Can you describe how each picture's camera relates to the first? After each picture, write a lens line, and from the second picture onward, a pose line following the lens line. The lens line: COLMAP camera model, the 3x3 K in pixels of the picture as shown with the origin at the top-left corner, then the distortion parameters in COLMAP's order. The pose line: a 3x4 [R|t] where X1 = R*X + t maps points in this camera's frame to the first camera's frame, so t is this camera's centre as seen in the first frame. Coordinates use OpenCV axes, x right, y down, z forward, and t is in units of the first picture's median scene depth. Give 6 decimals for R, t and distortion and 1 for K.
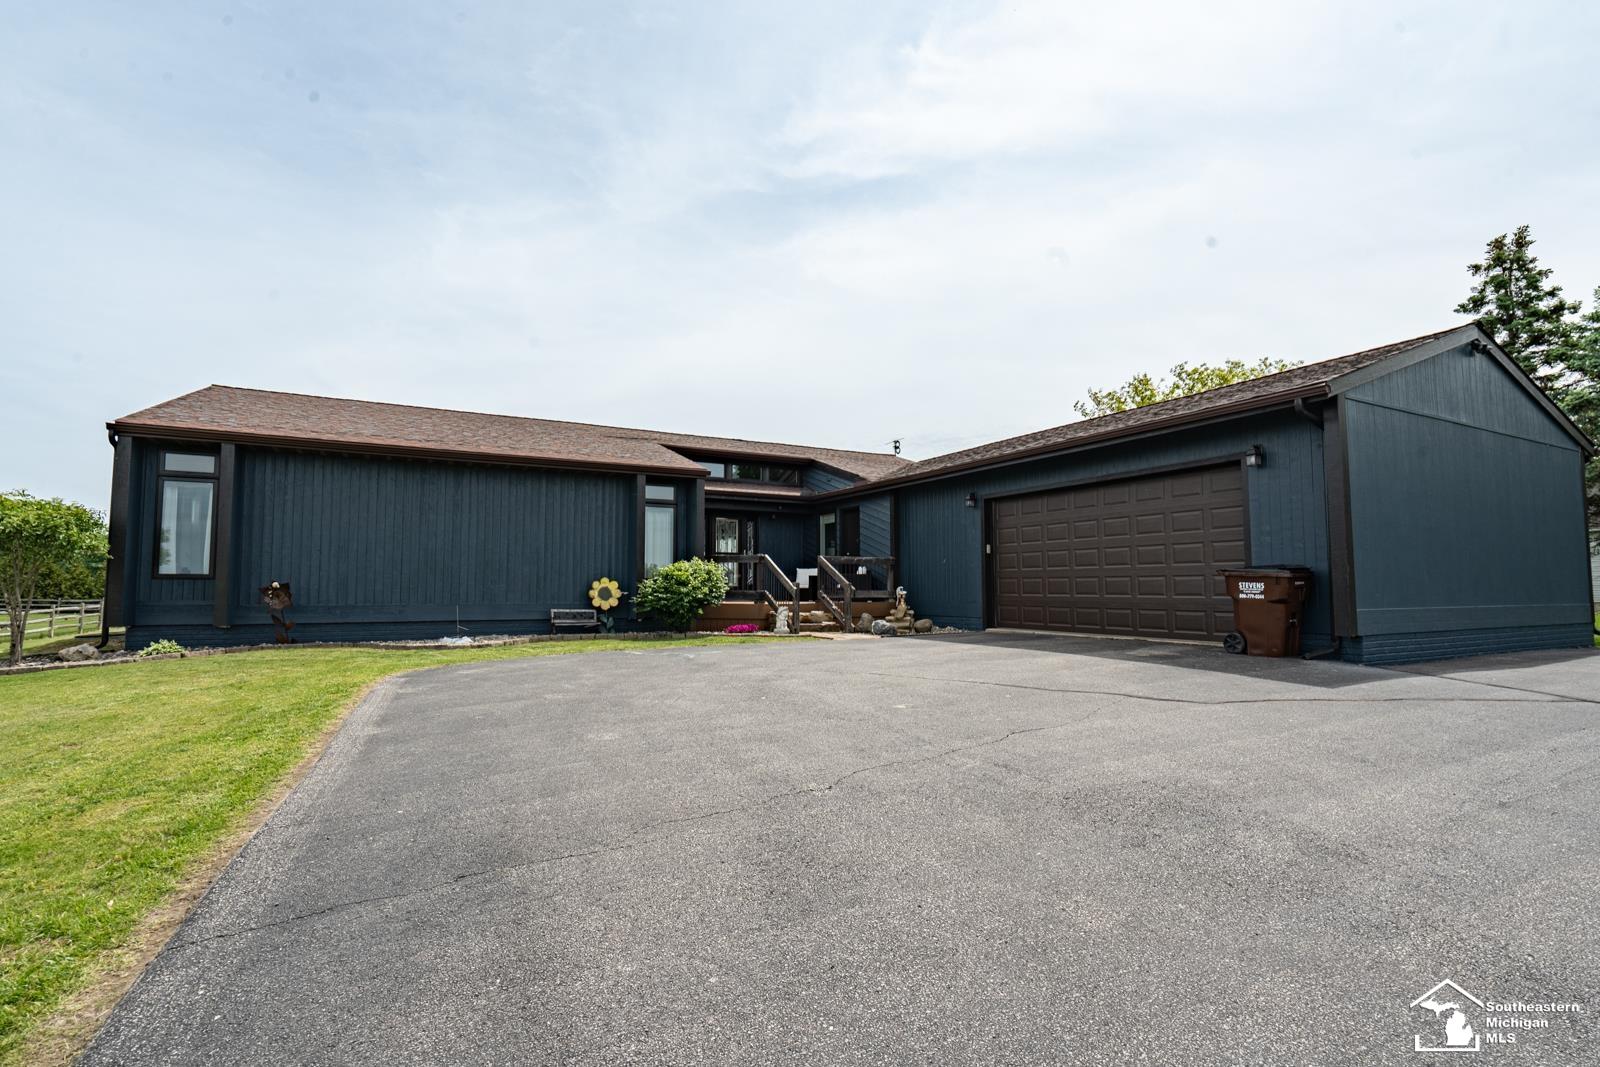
lens RADIAL K [[756.9, 0, 804.8], [0, 756.9, 538.8], [0, 0, 1]] dist [-0.001526, 0.000899]
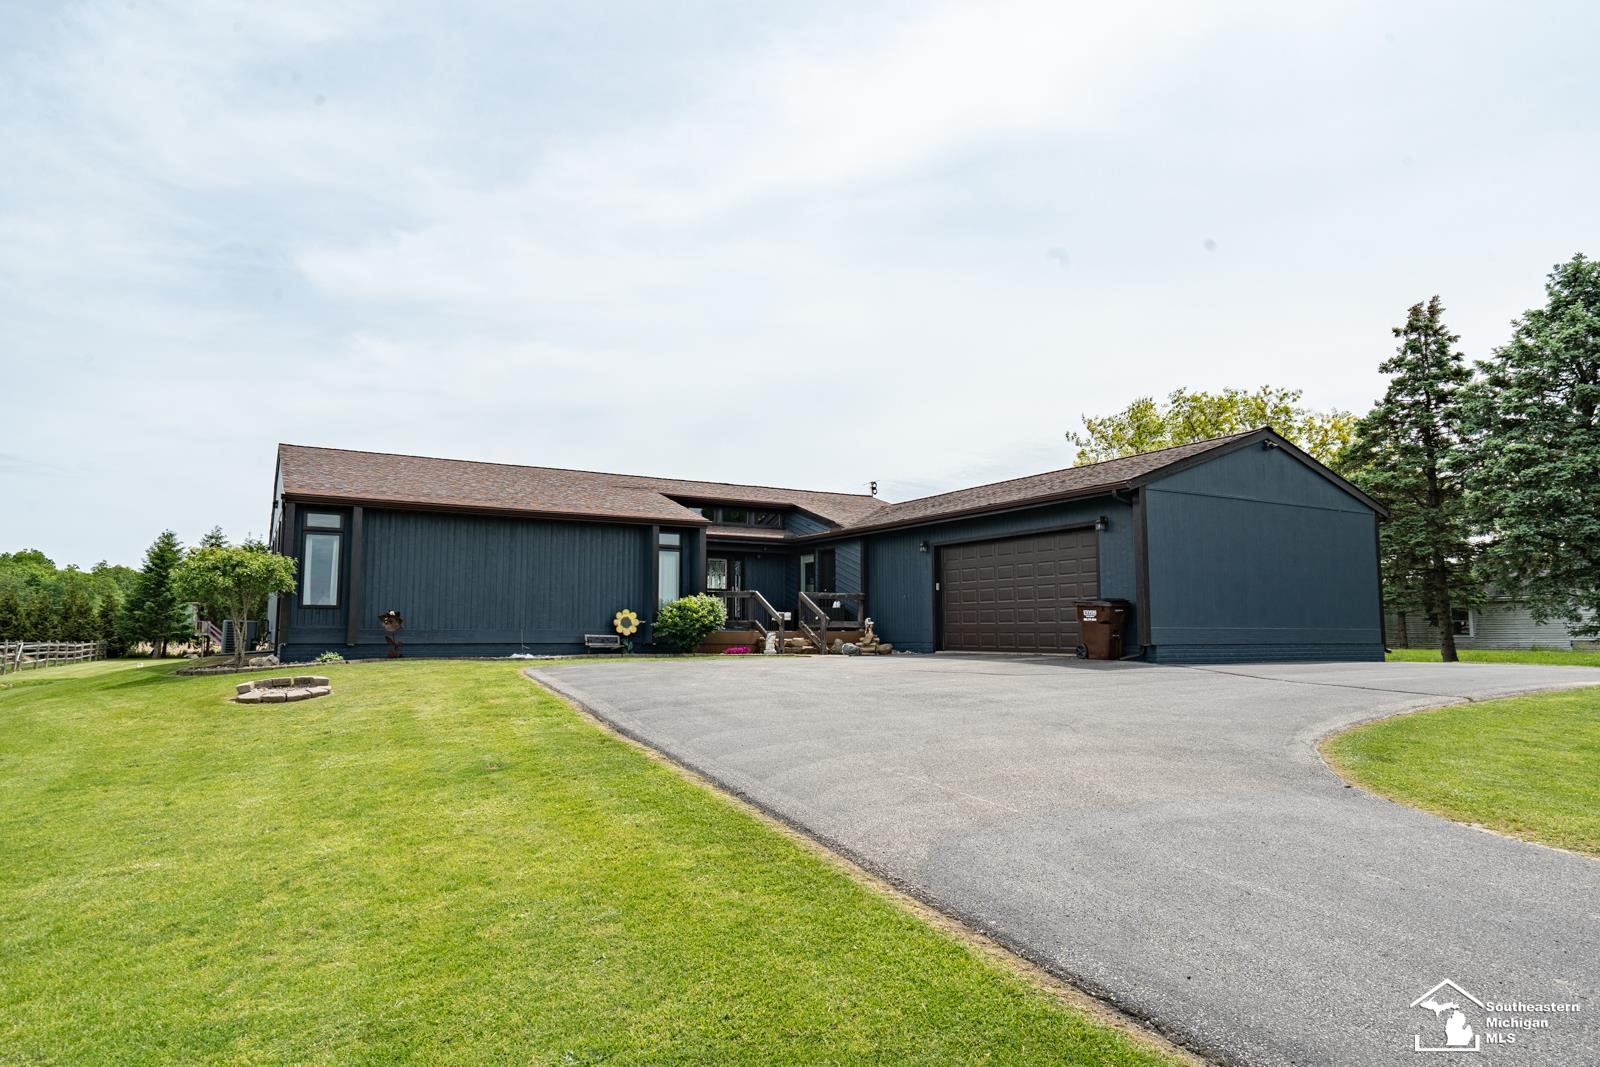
lens RADIAL K [[931.1, 0, 800.0], [0, 931.1, 533.5], [0, 0, 1]] dist [0.008910, 0.000767]
pose [[0.999774, 0.003363, 0.021000, -0.013486], [-0.002514, 0.999184, -0.040318, -0.011202], [-0.021118, 0.040256, 0.998966, -0.510815]]
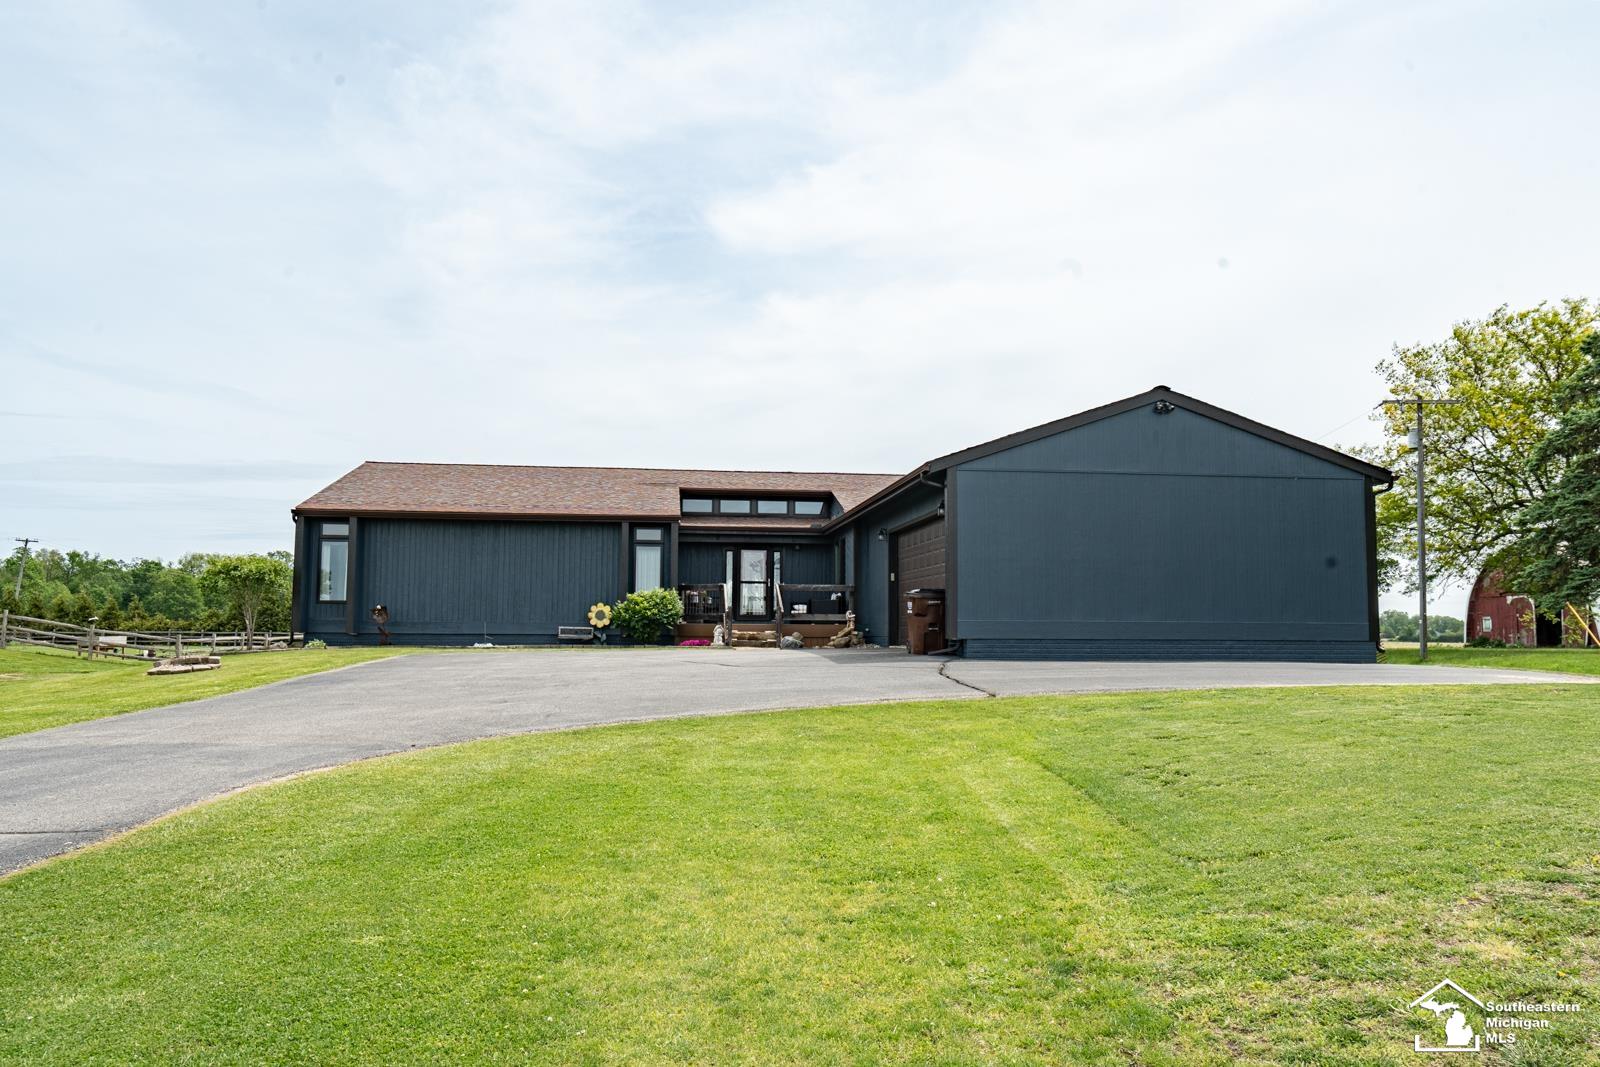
lens RADIAL K [[1104.3, 0, 800.0], [0, 1104.3, 533.5], [0, 0, 1]] dist [0.002761, 0.000252]
pose [[0.933137, -0.025883, -0.358588, 0.717557], [0.019027, 0.999563, -0.022635, -0.017322], [0.359017, 0.014299, 0.933221, -0.626290]]
